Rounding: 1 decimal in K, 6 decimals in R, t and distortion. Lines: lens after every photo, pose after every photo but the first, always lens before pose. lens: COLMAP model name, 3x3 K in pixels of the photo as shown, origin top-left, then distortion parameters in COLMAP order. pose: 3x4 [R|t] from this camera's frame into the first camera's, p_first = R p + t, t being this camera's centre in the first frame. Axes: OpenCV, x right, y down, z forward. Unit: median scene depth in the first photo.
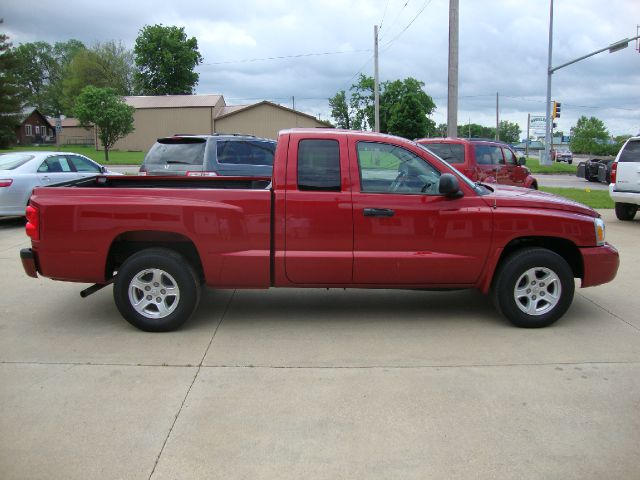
lens RADIAL K [[568.6, 0, 320.0], [0, 568.6, 240.0], [0, 0, 1]] dist [-0.202327, 0.195904]
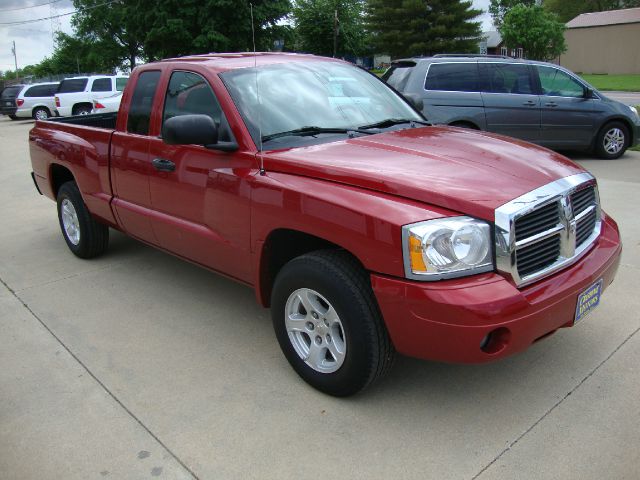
lens RADIAL K [[568.6, 0, 320.0], [0, 568.6, 240.0], [0, 0, 1]] dist [-0.202327, 0.195904]
pose [[0.652905, 0.186325, -0.734164, 0.815933], [-0.084542, 0.981141, 0.173822, -0.097681], [0.752707, -0.051422, 0.656345, 0.651498]]
